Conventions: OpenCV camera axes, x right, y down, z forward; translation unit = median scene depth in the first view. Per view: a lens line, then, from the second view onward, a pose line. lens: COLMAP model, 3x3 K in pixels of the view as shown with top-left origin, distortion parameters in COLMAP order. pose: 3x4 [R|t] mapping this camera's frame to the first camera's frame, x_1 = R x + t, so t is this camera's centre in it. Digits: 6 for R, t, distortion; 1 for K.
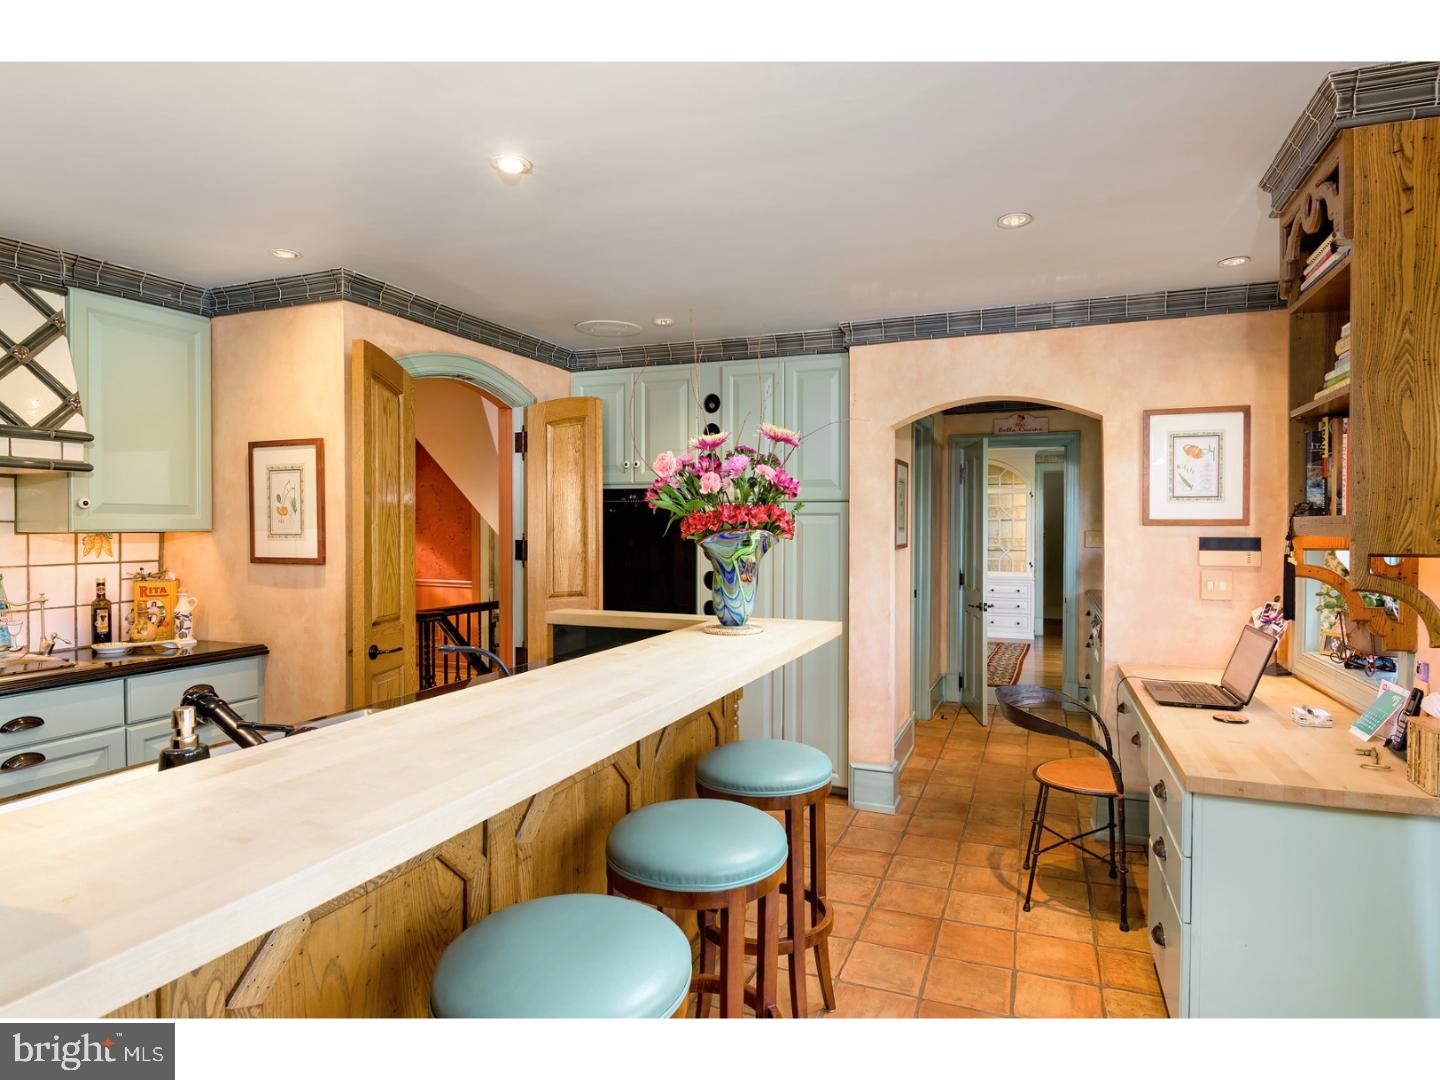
lens RADIAL K [[722.8, 0, 720.0], [0, 722.8, 540.0], [0, 0, 1]] dist [-0.013143, -0.001346]
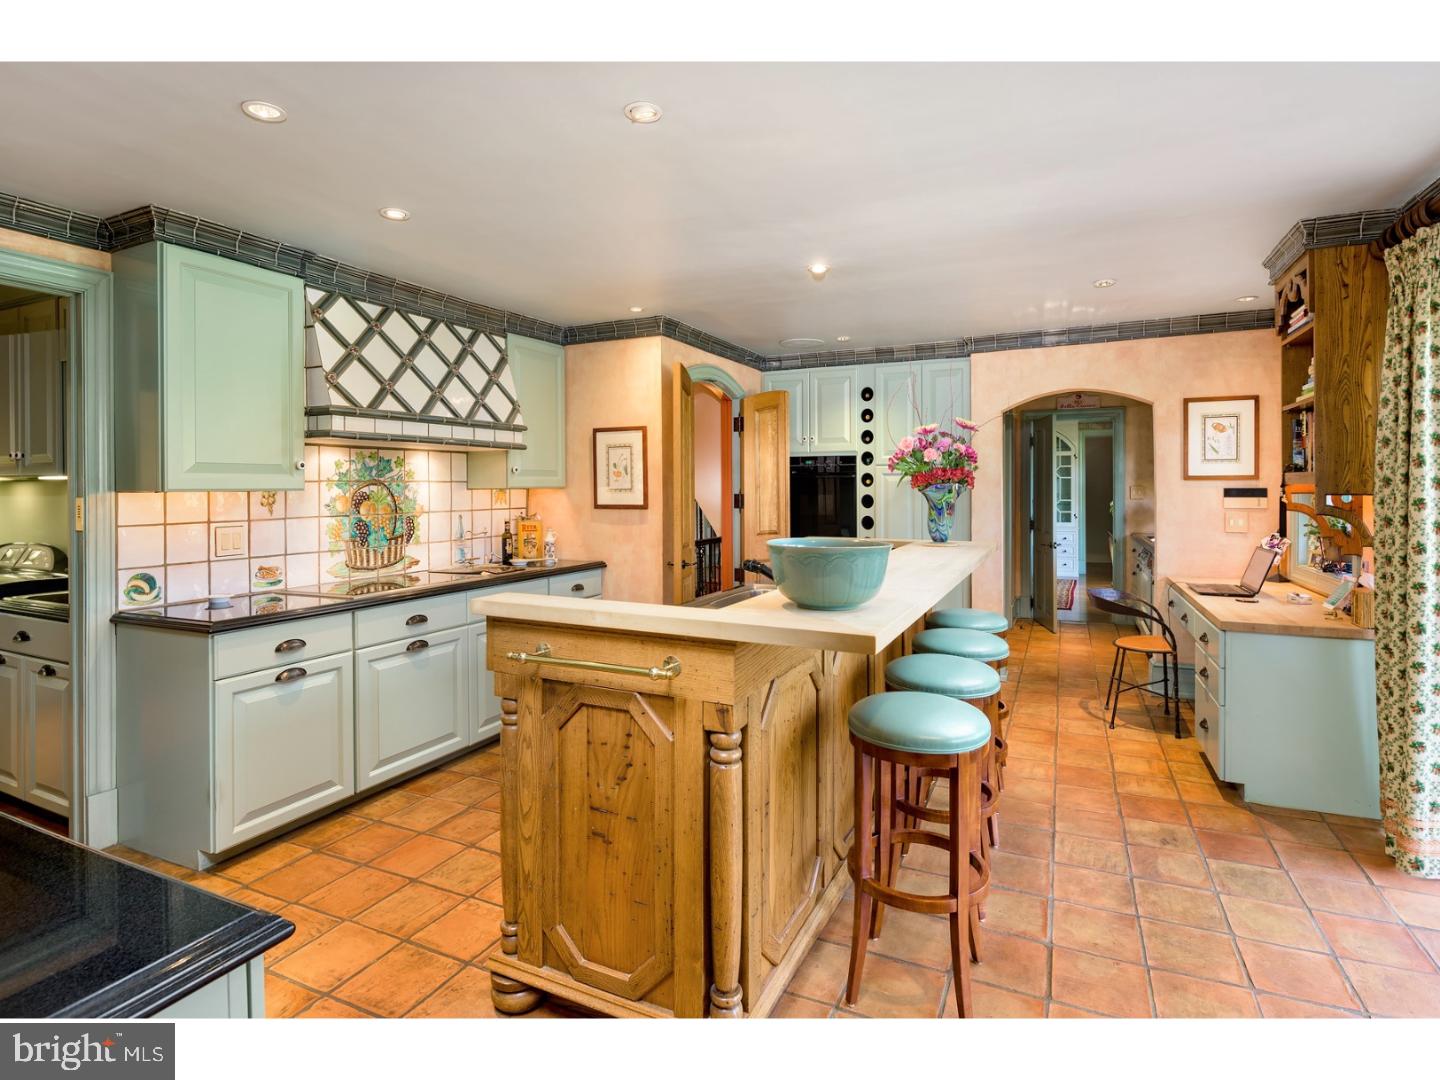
lens RADIAL K [[732.3, 0, 714.3], [0, 732.3, 500.9], [0, 0, 1]] dist [-0.021624, -0.000086]
pose [[0.999849, -0.007039, -0.015863, -0.378190], [0.007008, 0.999973, -0.002036, 0.020765], [0.015877, 0.001925, 0.999872, -0.533863]]
